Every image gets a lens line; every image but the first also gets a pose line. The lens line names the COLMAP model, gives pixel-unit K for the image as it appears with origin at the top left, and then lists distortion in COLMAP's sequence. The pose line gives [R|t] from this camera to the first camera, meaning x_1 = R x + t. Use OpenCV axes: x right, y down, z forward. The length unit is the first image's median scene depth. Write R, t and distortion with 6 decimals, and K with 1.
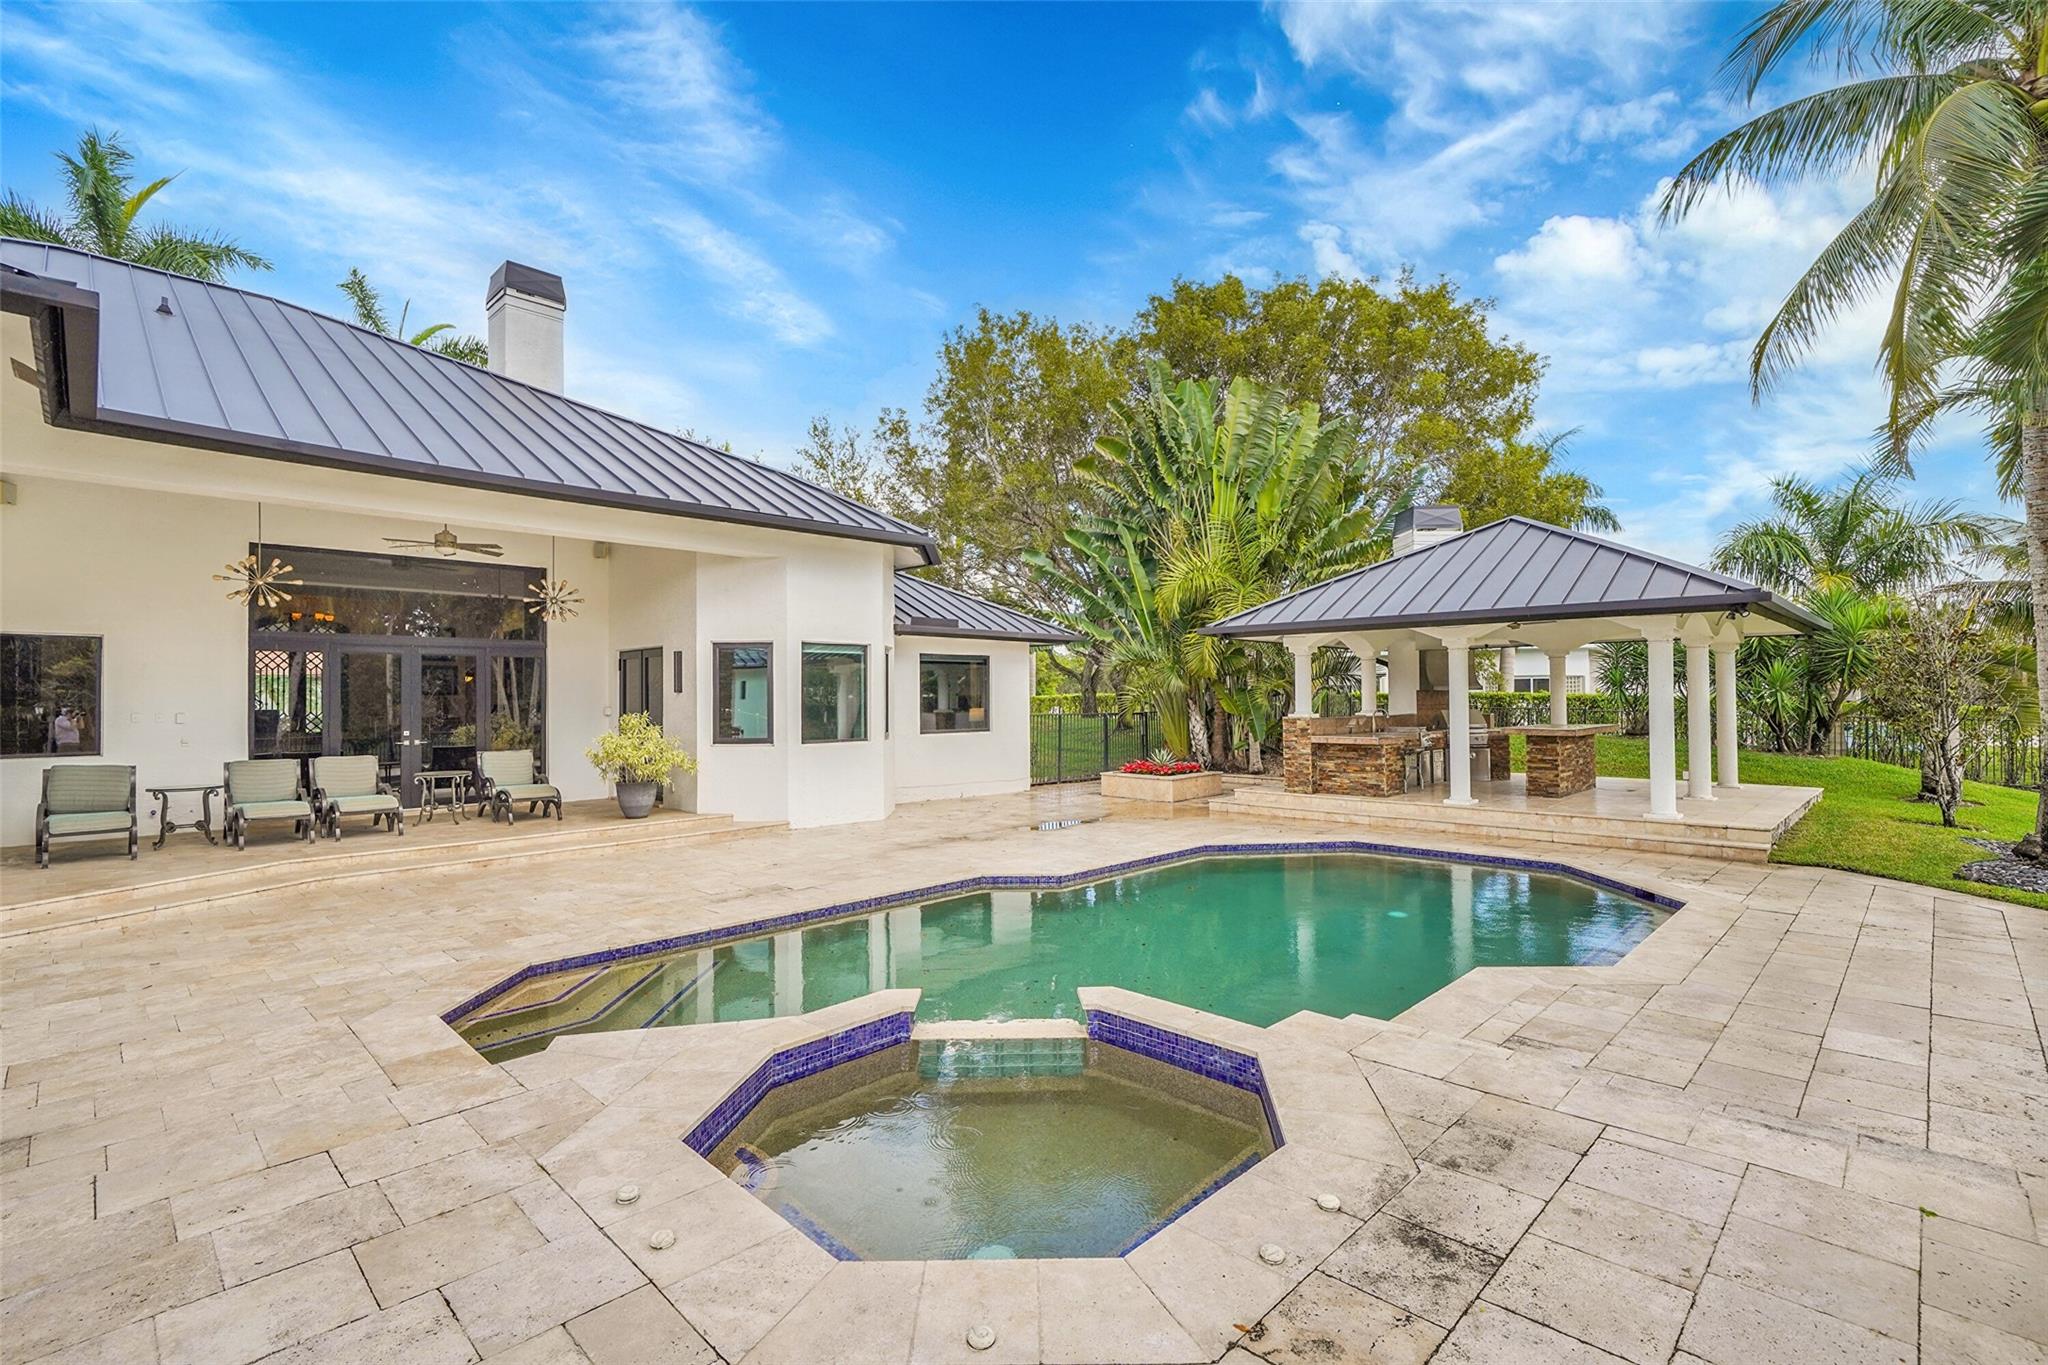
lens RADIAL K [[925.0, 0, 1020.0], [0, 925.0, 690.4], [0, 0, 1]] dist [0.005576, 0.000201]
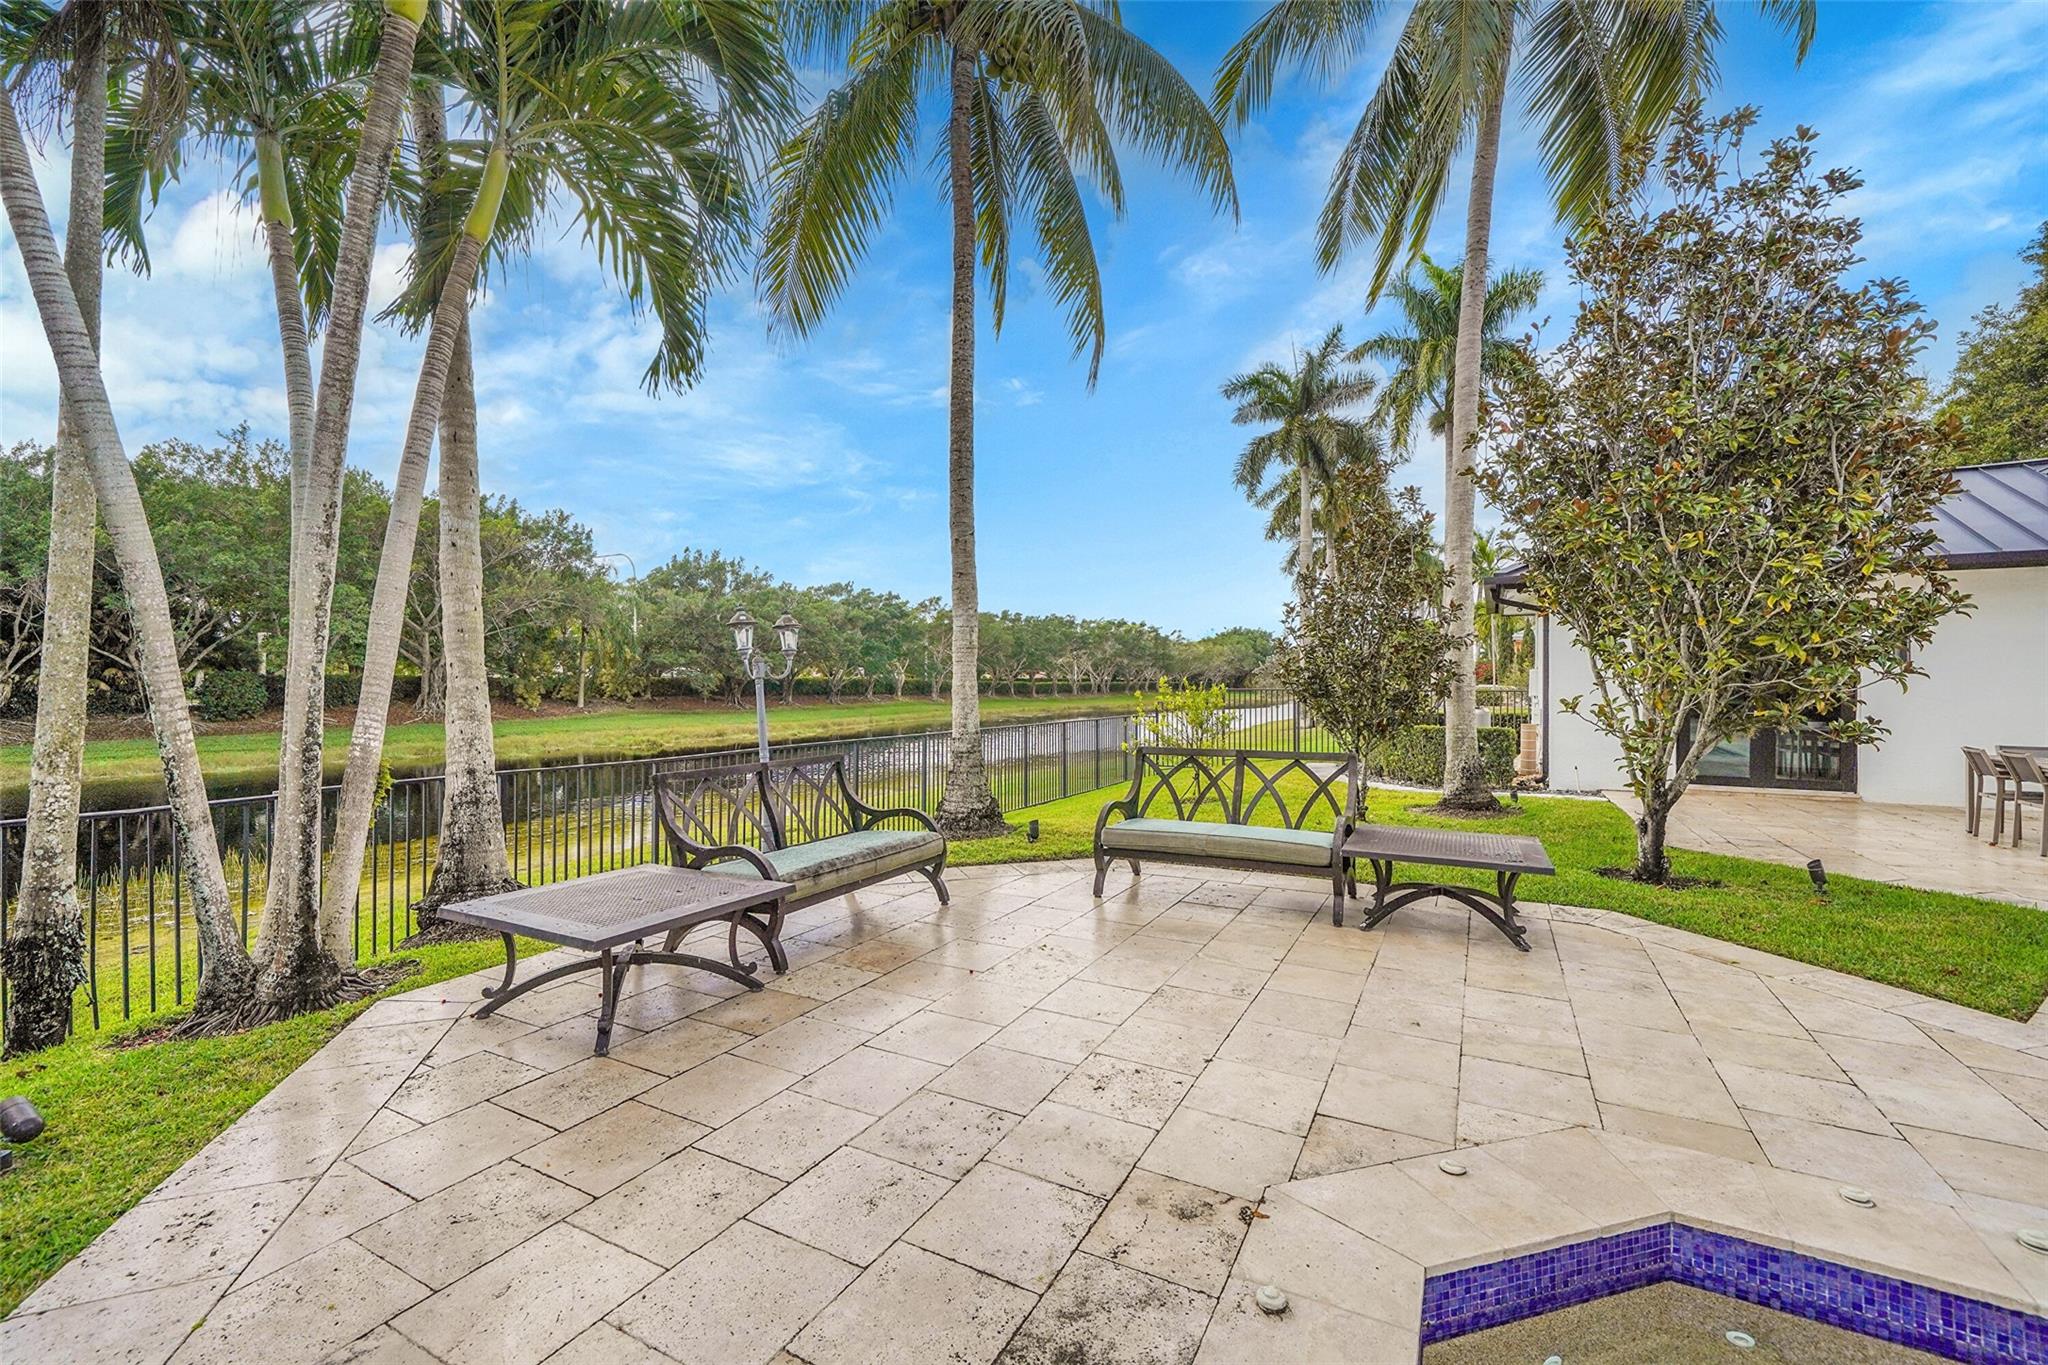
lens RADIAL K [[873.7, 0, 1024.3], [0, 873.7, 688.6], [0, 0, 1]] dist [0.015648, 0.000181]
pose [[-0.956422, 0.006680, -0.291913, 0.129305], [0.004856, 0.999964, 0.006971, 0.013864], [0.291949, 0.005250, -0.956420, 0.309194]]
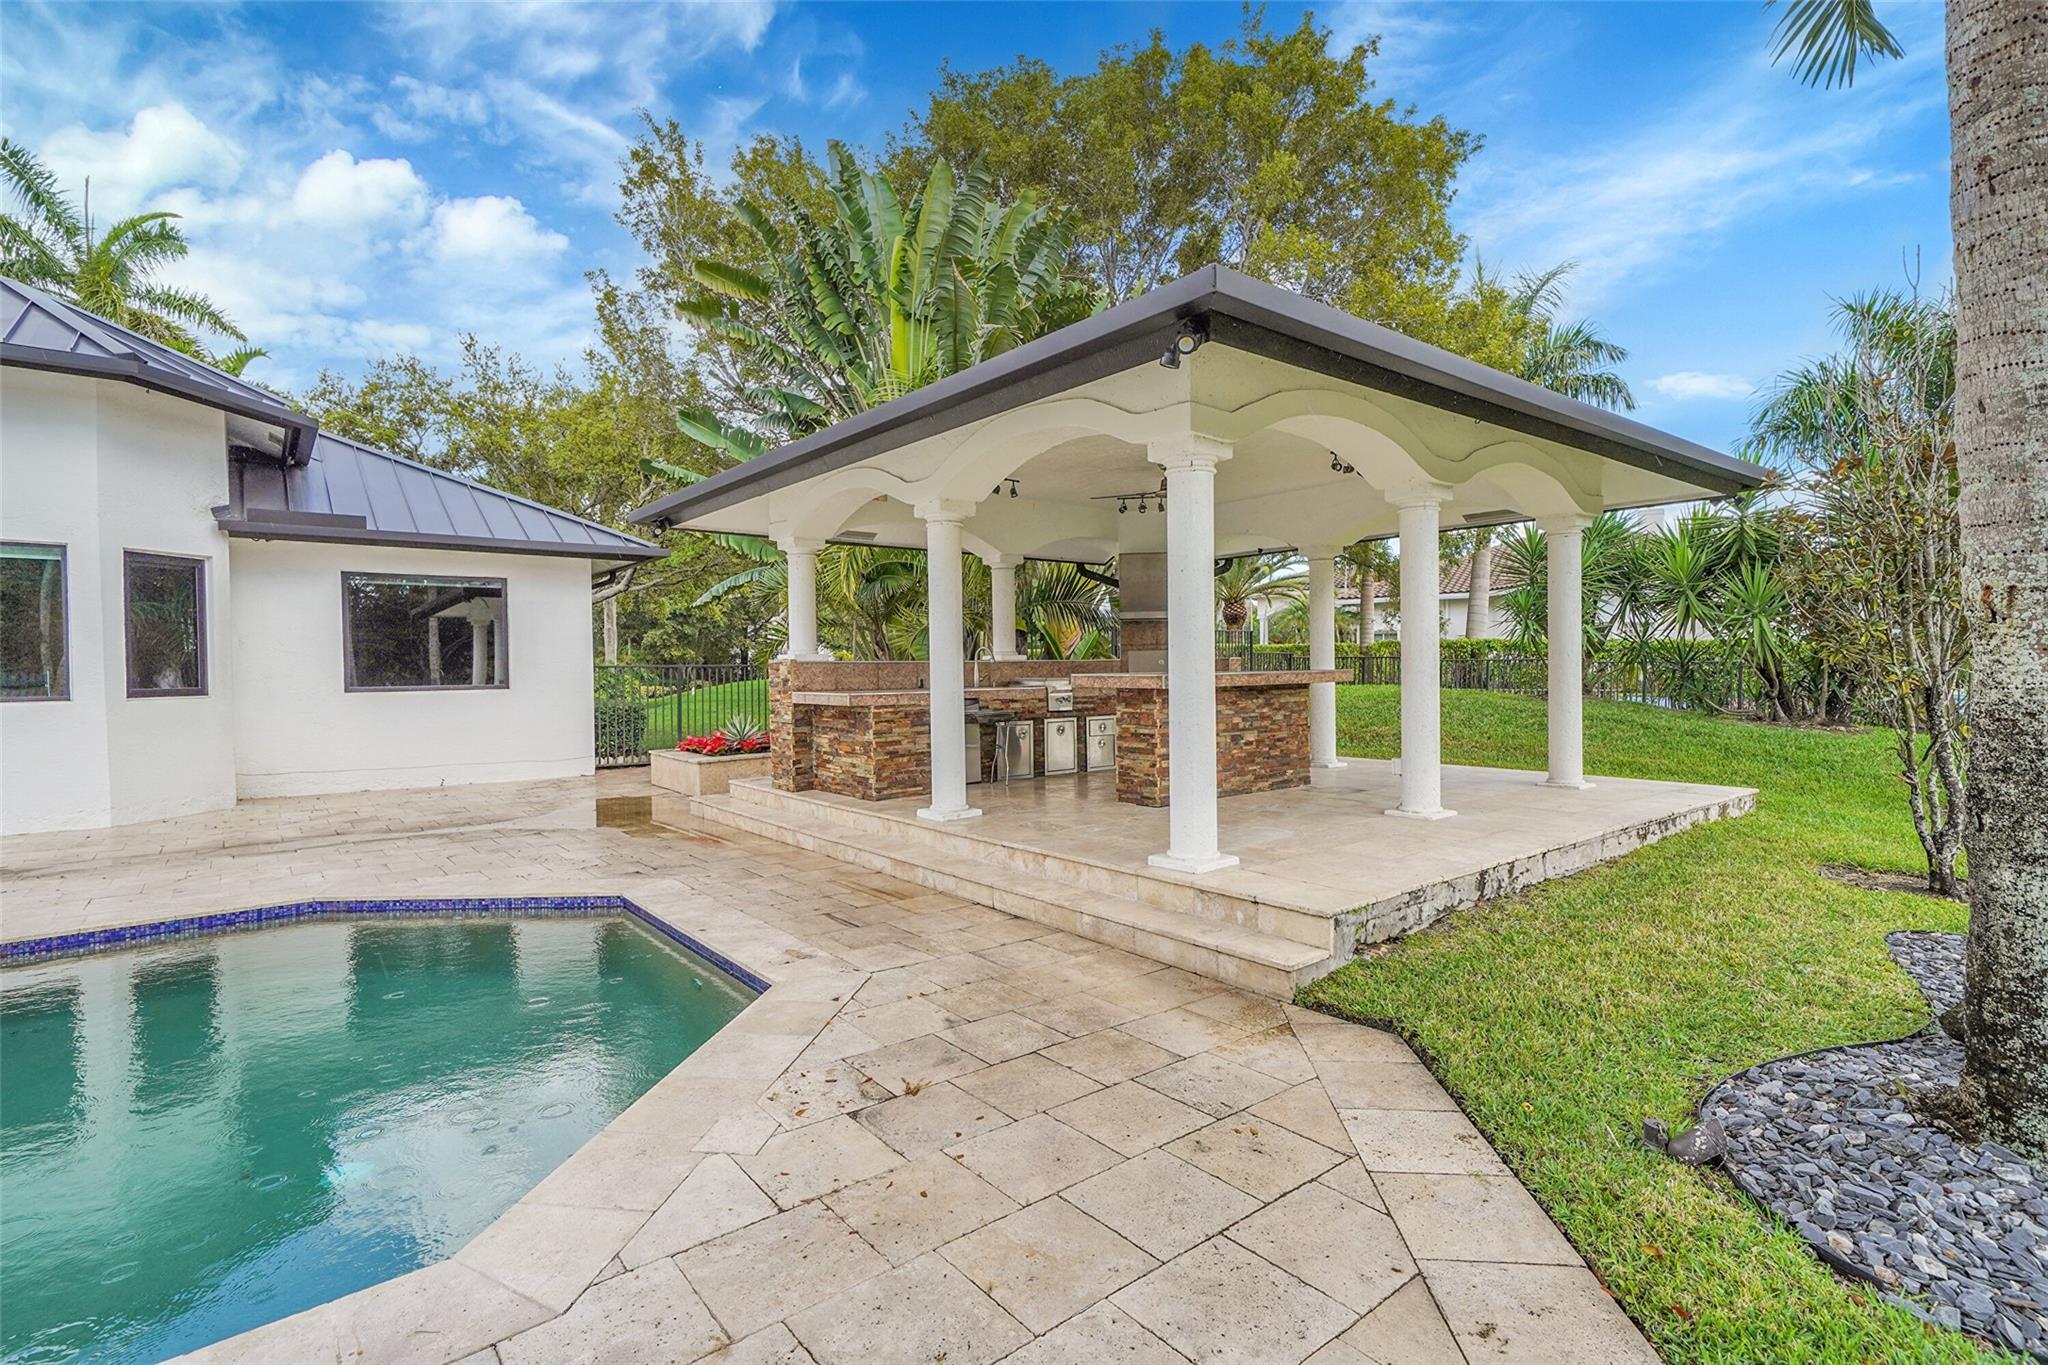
lens RADIAL K [[955.0, 0, 1023.7], [0, 955.0, 687.1], [0, 0, 1]] dist [0.001695, 0.000232]
pose [[0.992913, -0.002577, -0.118817, 0.554423], [0.006227, 0.999520, 0.030359, 0.030709], [0.118681, -0.030883, 0.992452, 0.447641]]
